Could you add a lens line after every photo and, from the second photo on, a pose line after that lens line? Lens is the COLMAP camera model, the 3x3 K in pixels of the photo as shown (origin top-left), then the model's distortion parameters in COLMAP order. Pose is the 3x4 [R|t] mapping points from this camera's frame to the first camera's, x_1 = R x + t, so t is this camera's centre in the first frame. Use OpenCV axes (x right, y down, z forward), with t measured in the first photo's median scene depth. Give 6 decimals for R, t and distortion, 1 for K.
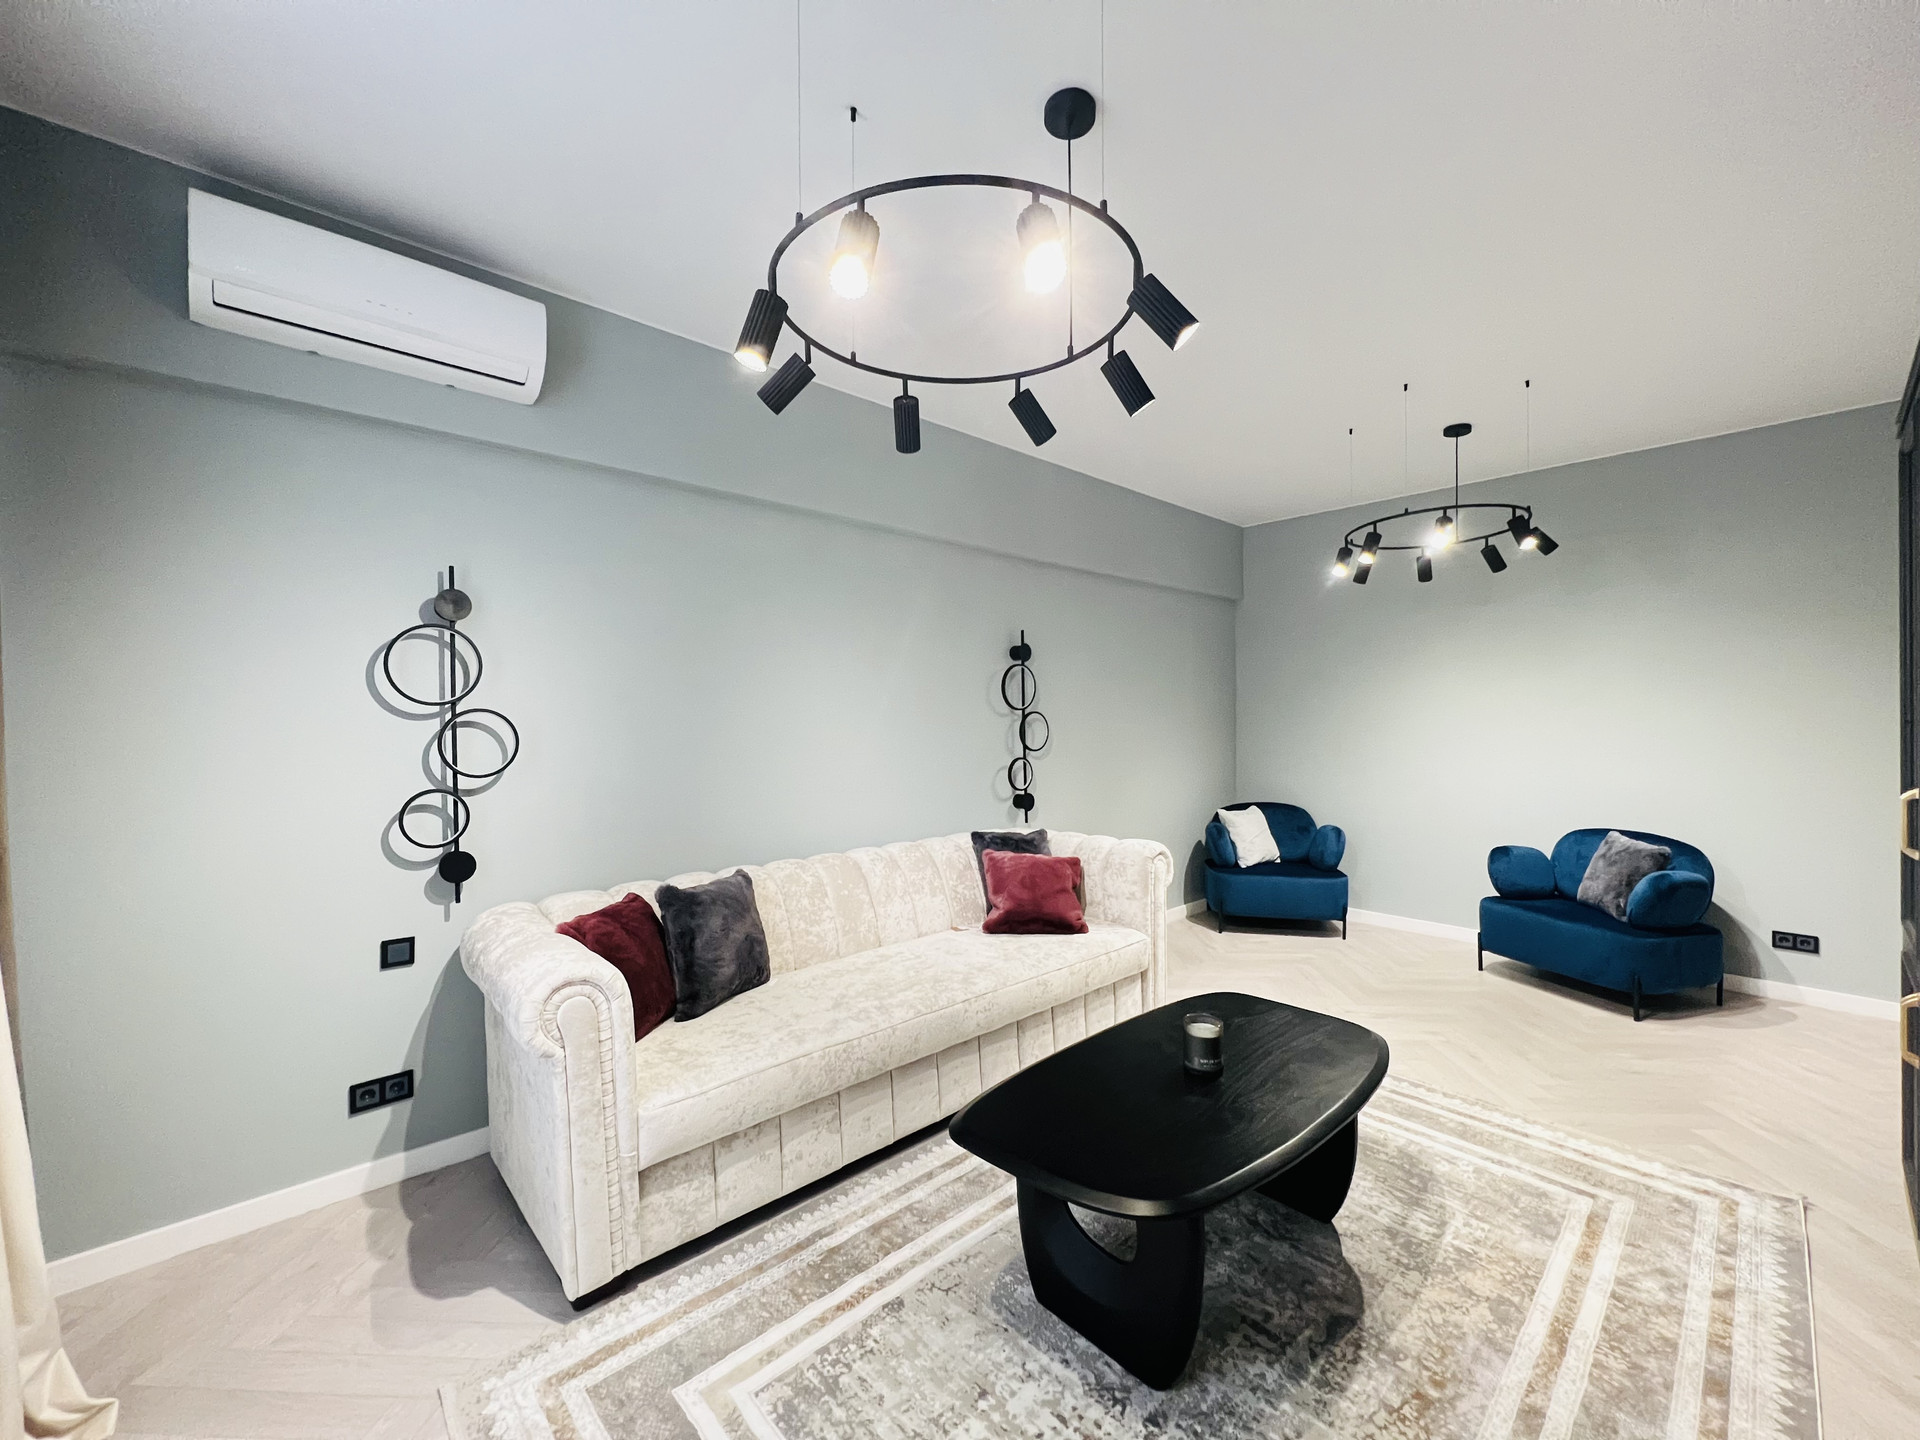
lens RADIAL K [[765.2, 0, 966.2], [0, 765.2, 721.8], [0, 0, 1]] dist [-0.003811, -0.001355]
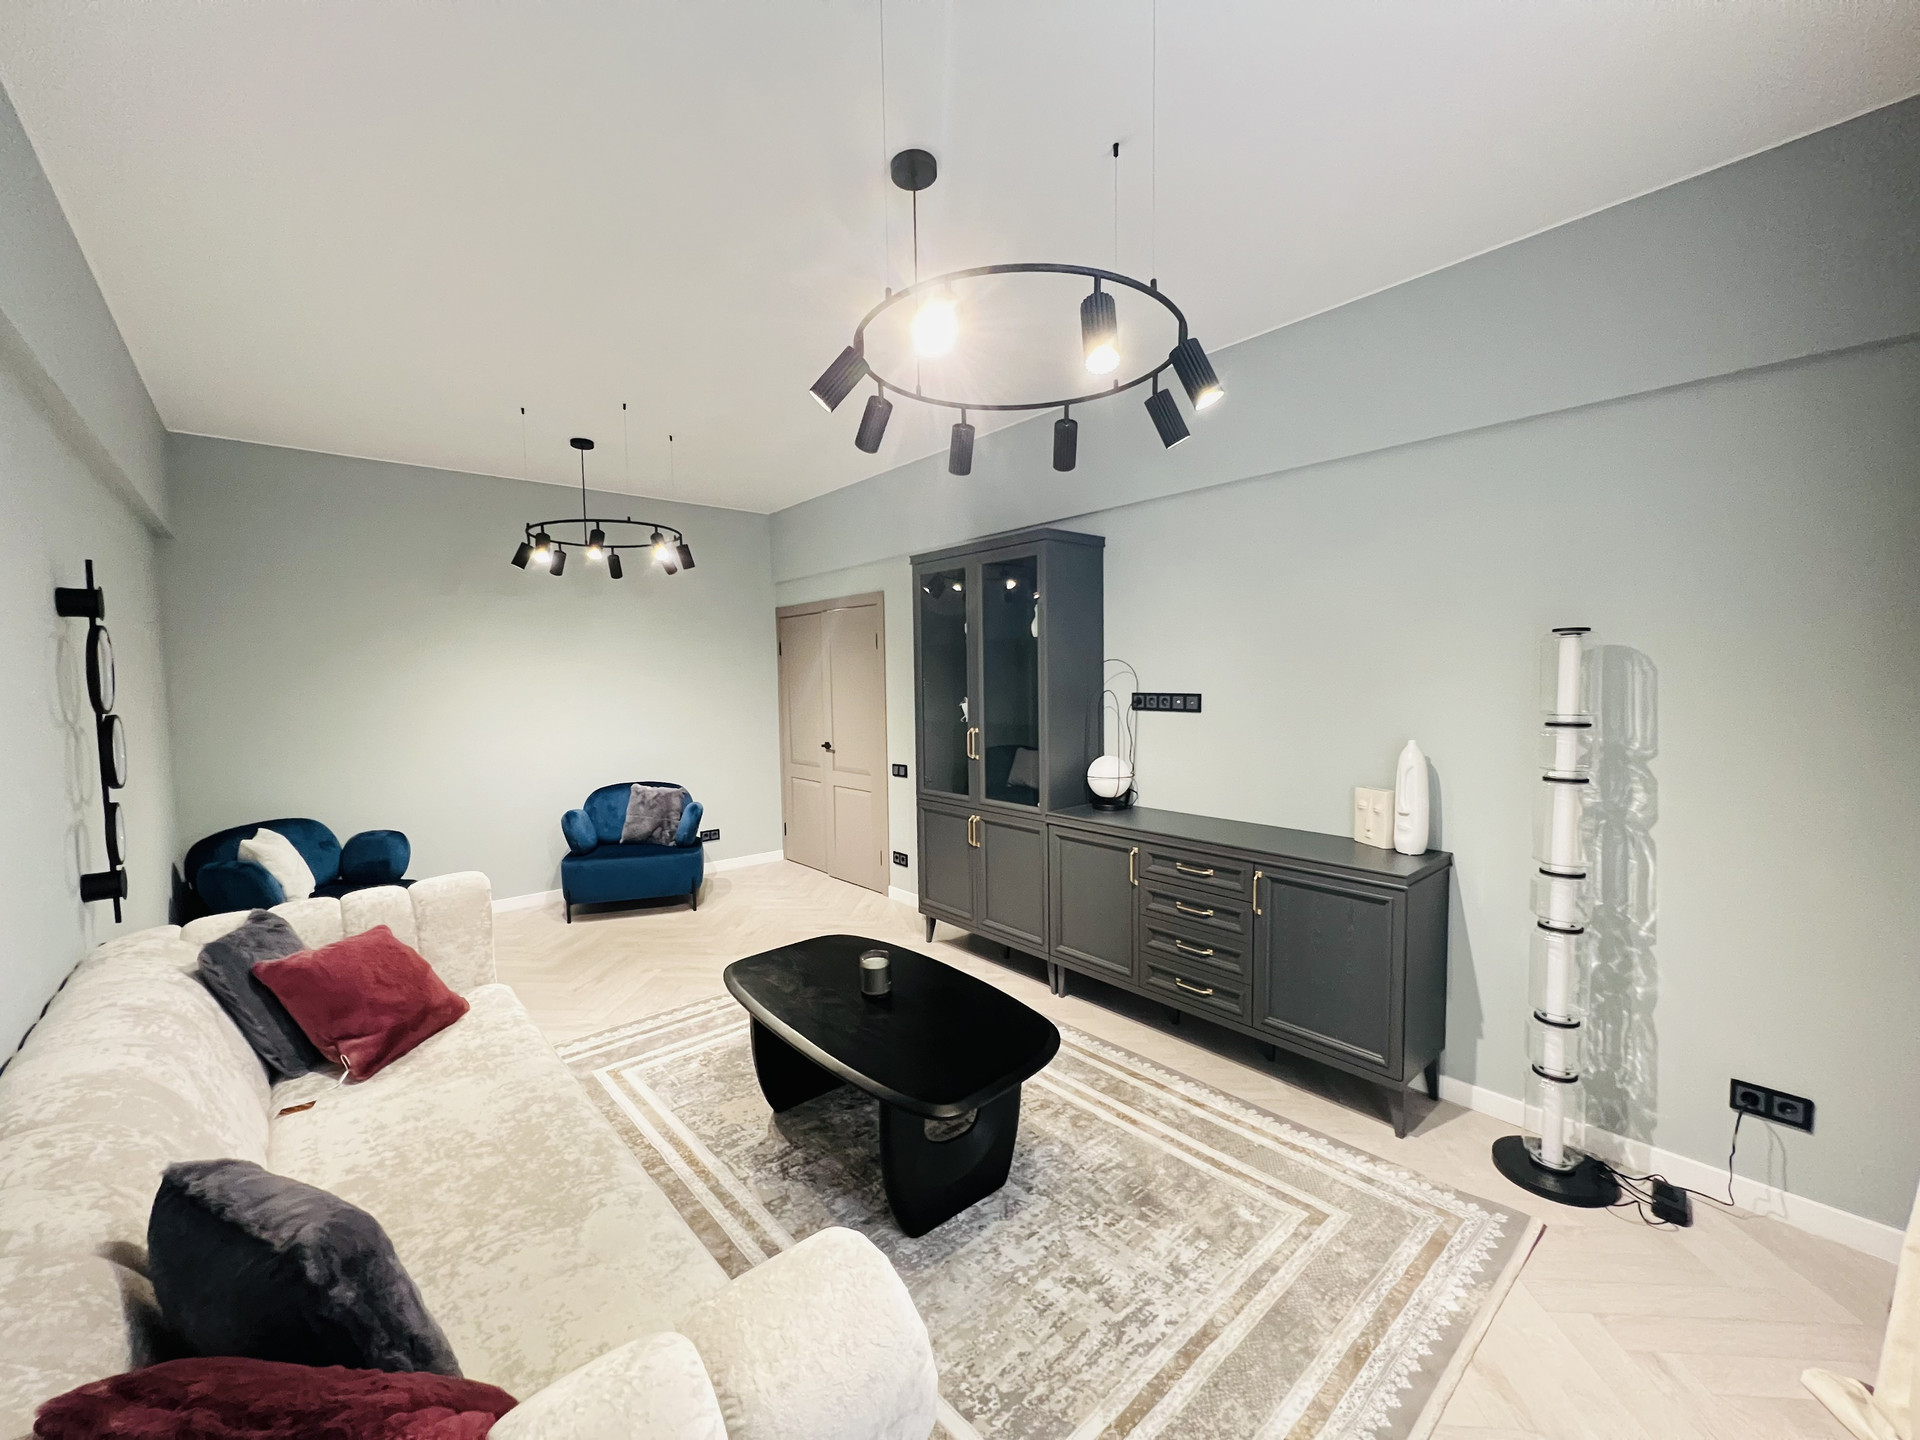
lens RADIAL K [[765.2, 0, 961.2], [0, 765.2, 706.1], [0, 0, 1]] dist [-0.003811, -0.001355]
pose [[0.024280, -0.040102, 0.998901, -1.108763], [0.025088, 0.998905, 0.039492, -0.065899], [-0.999390, 0.024102, 0.025260, 1.000437]]
